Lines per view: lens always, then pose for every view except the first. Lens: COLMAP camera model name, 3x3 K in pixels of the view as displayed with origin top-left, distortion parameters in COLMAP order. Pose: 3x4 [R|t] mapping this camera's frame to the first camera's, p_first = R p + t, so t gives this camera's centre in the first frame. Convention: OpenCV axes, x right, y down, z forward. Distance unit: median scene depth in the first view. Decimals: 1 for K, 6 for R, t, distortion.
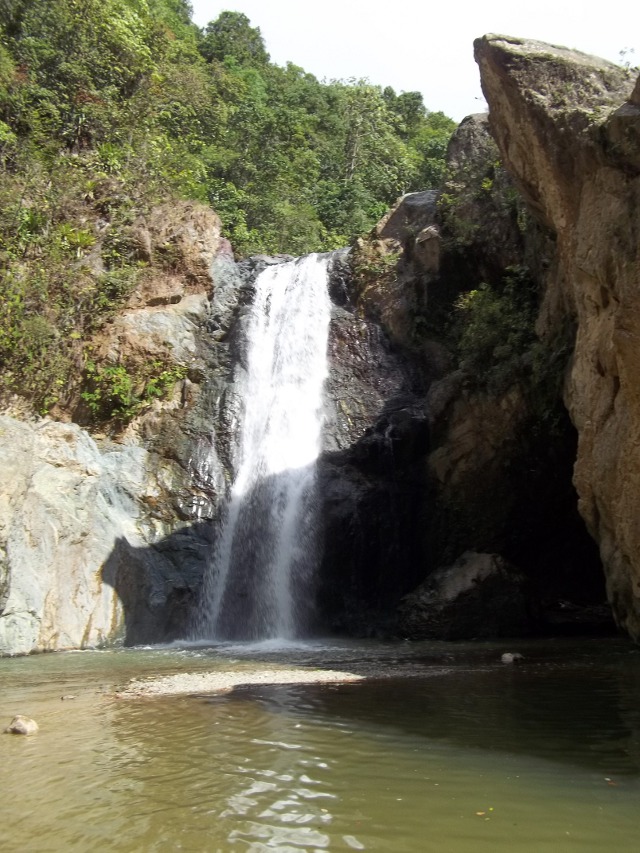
lens RADIAL K [[808.4, 0, 319.9], [0, 808.4, 429.2], [0, 0, 1]] dist [-0.099518, 0.000000]
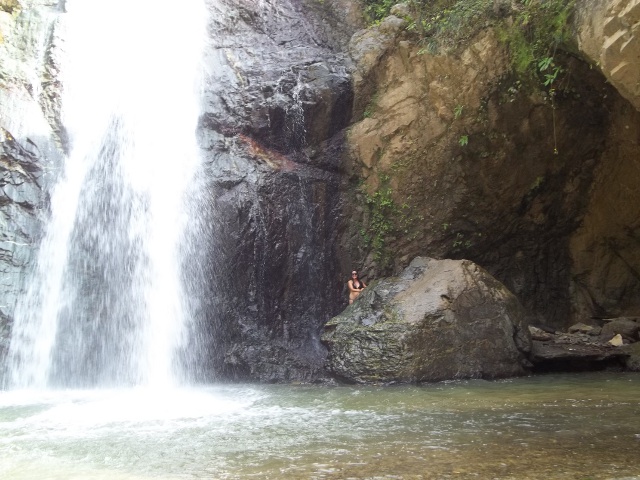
lens RADIAL K [[779.6, 0, 319.0], [0, 779.6, 237.2], [0, 0, 1]] dist [-0.017539, 0.000000]
pose [[0.966459, 0.021831, 0.255893, -0.071564], [-0.045271, 0.995260, 0.086070, 0.072183], [-0.252801, -0.094768, 0.962866, 0.329707]]
